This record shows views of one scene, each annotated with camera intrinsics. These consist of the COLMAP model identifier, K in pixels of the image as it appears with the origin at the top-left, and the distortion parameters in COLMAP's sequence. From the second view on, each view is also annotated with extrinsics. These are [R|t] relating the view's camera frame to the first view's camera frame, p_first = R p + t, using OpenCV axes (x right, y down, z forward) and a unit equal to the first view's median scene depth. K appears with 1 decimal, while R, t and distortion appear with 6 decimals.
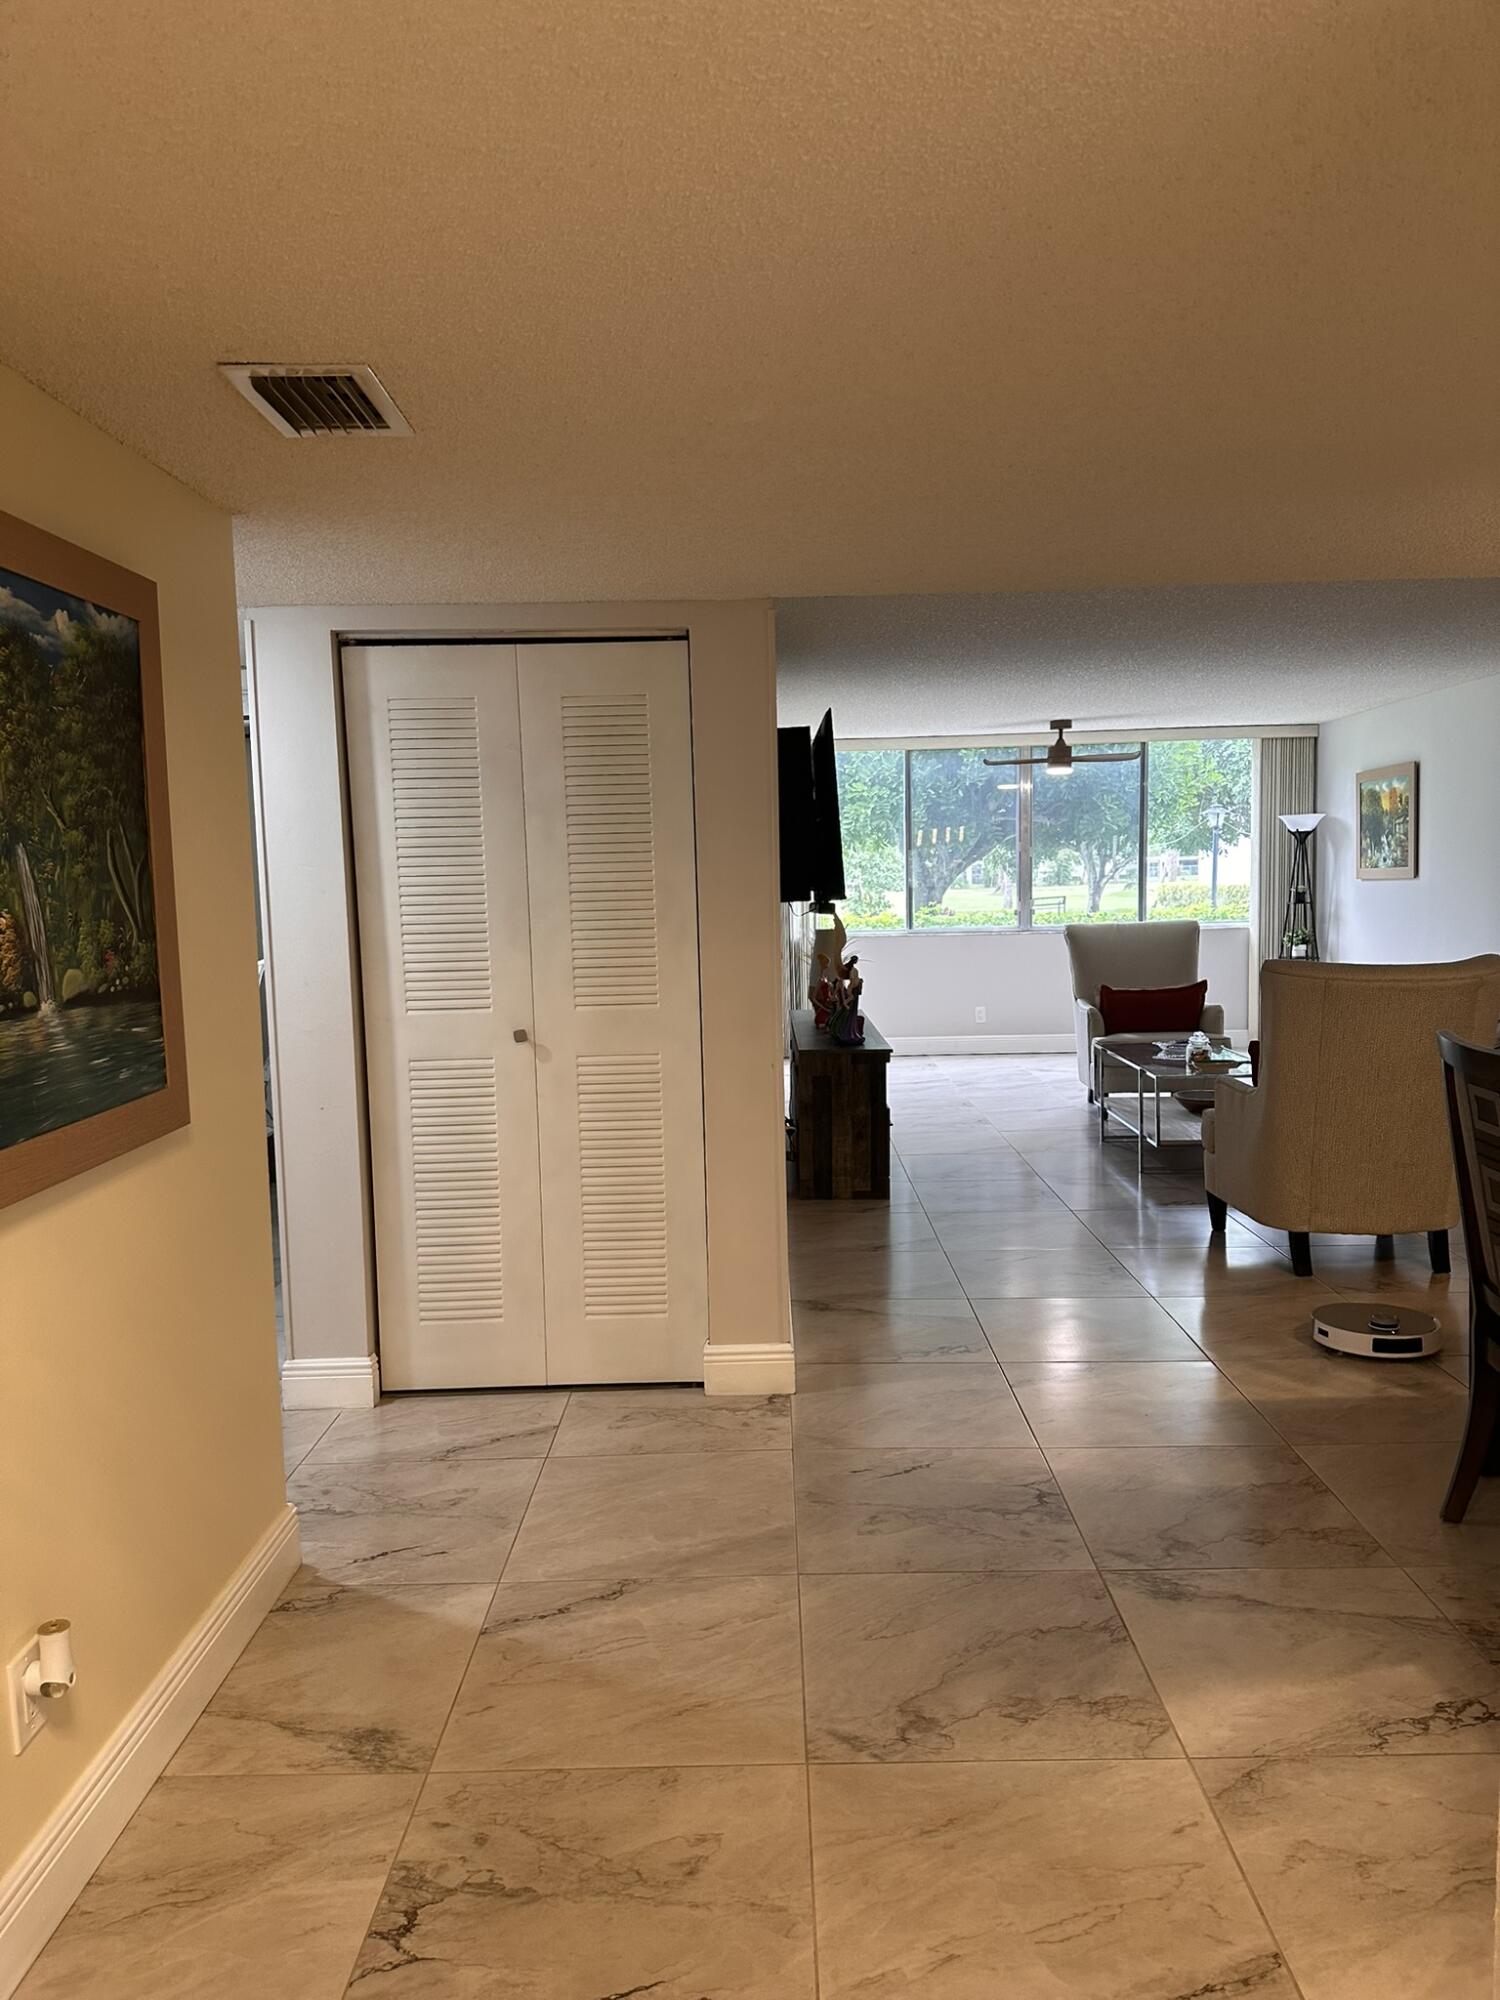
lens RADIAL K [[1379.1, 0, 753.5], [0, 1379.1, 1009.3], [0, 0, 1]] dist [0.172069, -0.277279]
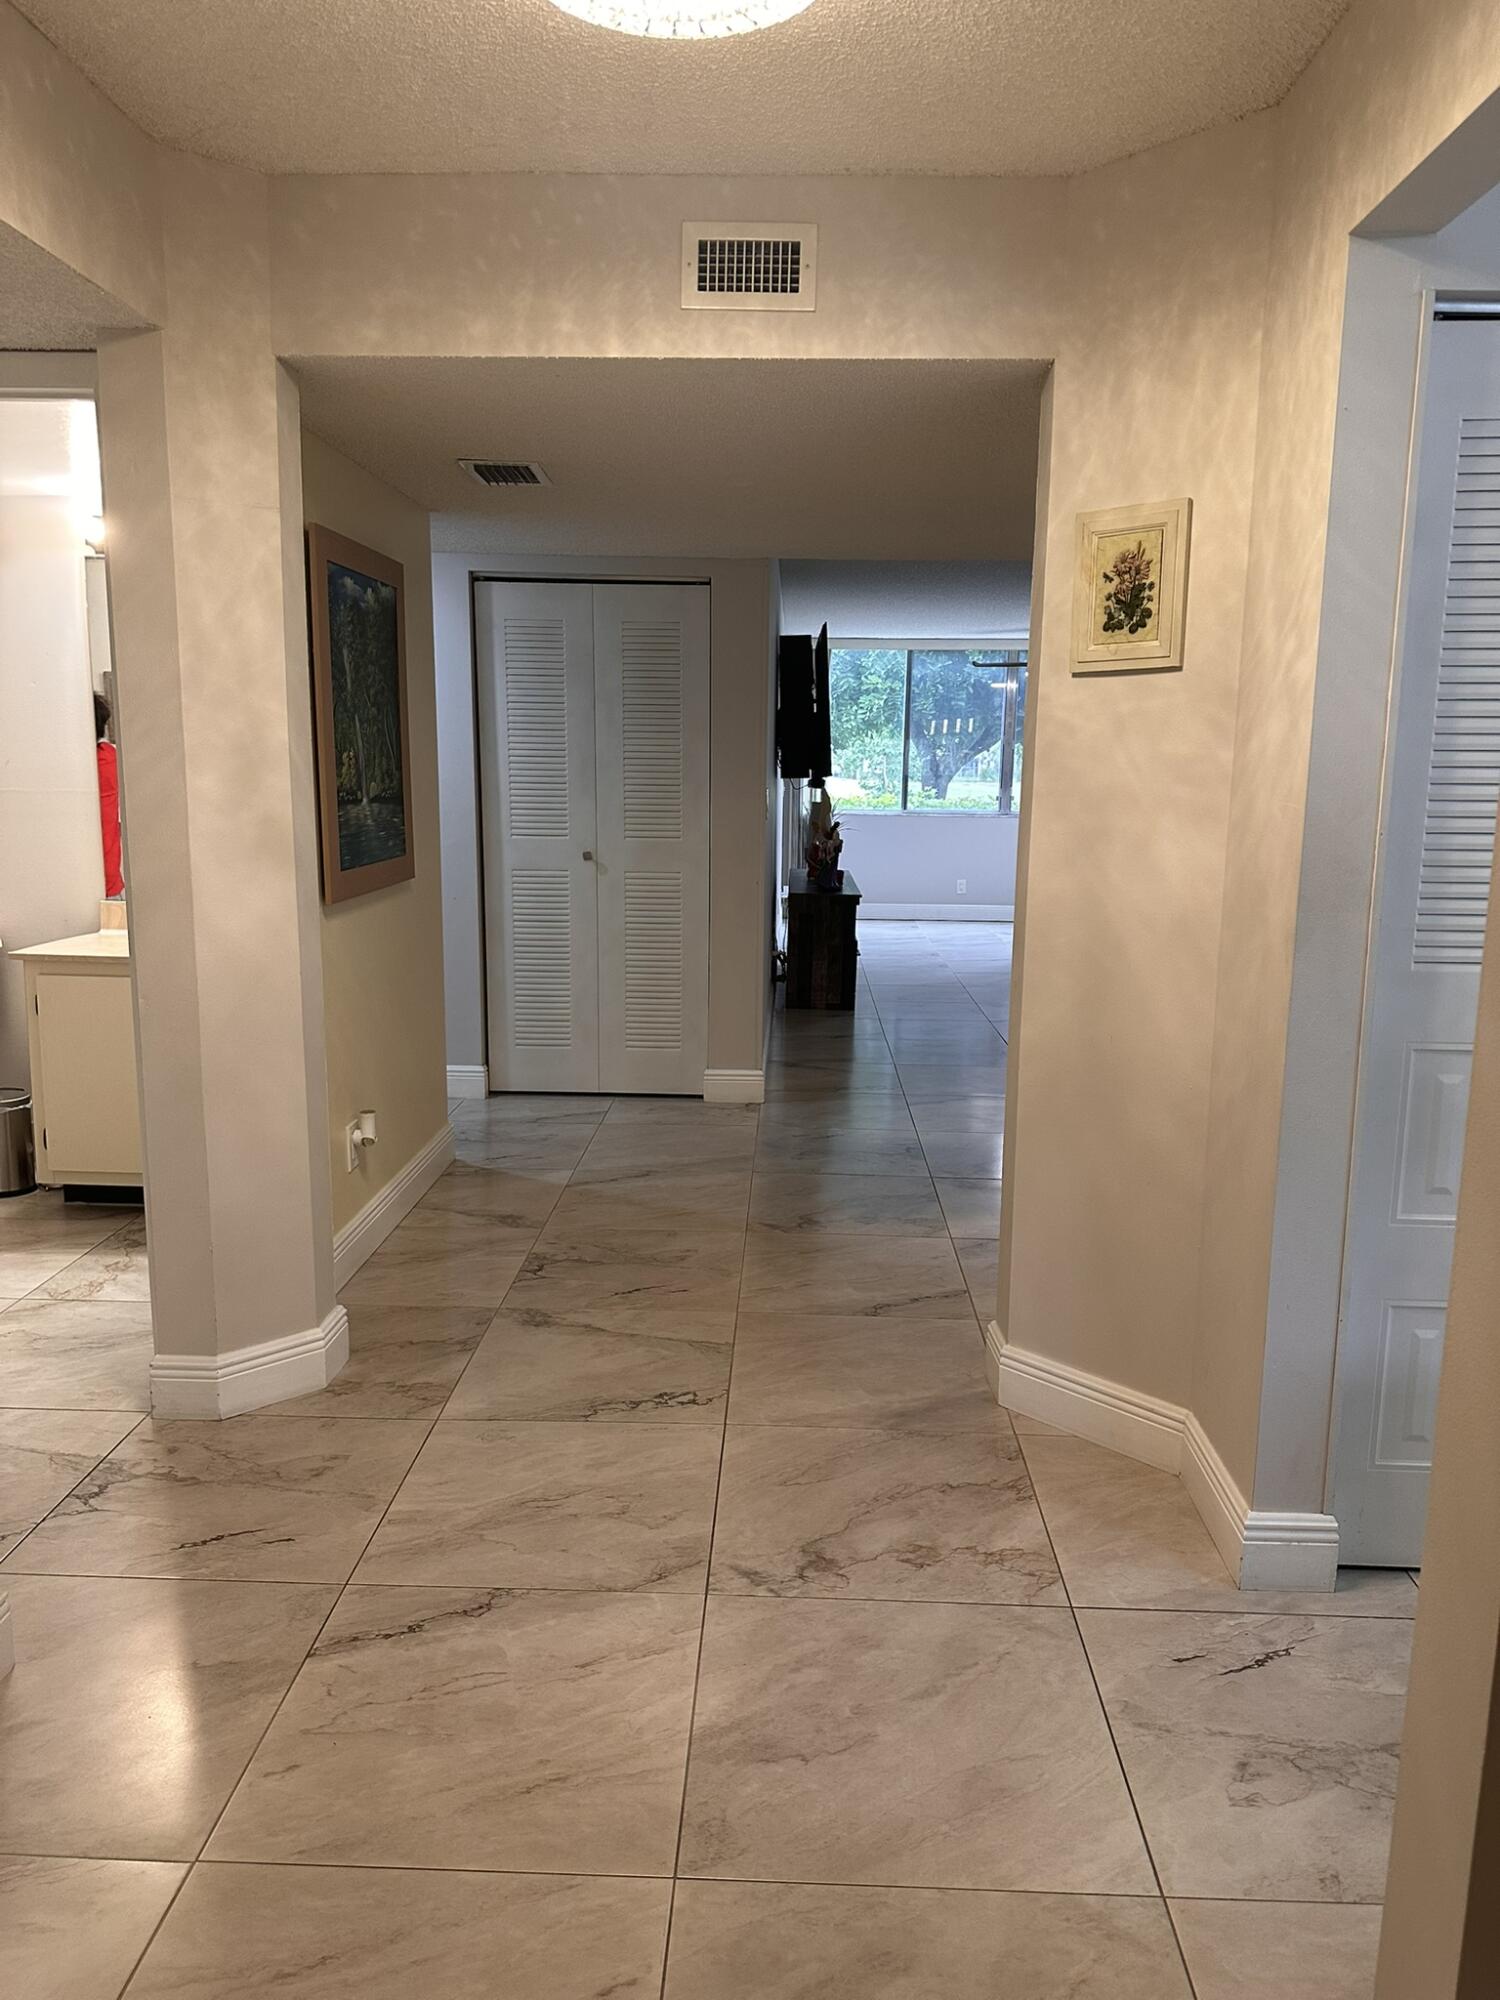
lens RADIAL K [[1379.1, 0, 753.5], [0, 1379.1, 1009.3], [0, 0, 1]] dist [0.172069, -0.277279]
pose [[0.999037, 0.040662, -0.016474, 0.024586], [-0.039207, 0.995969, 0.080671, 0.034859], [0.019688, -0.079948, 0.996605, -0.298653]]
